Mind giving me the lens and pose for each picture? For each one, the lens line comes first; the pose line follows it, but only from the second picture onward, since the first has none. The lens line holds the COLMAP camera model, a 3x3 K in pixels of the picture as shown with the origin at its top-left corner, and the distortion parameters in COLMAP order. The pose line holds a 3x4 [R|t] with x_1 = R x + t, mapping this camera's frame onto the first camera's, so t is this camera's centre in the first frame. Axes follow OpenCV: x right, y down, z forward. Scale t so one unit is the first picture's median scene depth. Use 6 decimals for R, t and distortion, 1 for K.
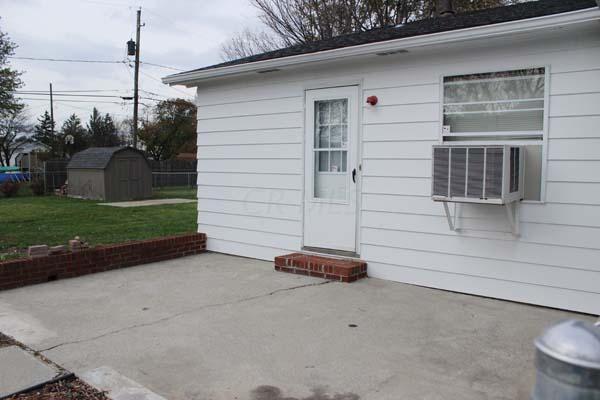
lens RADIAL K [[497.7, 0, 300.1], [0, 497.7, 207.0], [0, 0, 1]] dist [-0.109872, 0.015557]
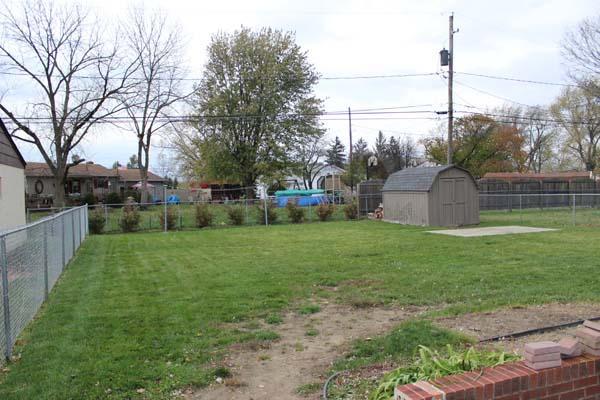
lens RADIAL K [[497.7, 0, 300.1], [0, 497.7, 207.0], [0, 0, 1]] dist [-0.109872, 0.015557]
pose [[0.857048, -0.000959, -0.515235, -0.107244], [-0.020565, 0.999138, -0.036069, -0.009400], [0.514826, 0.041508, 0.856289, 0.088703]]
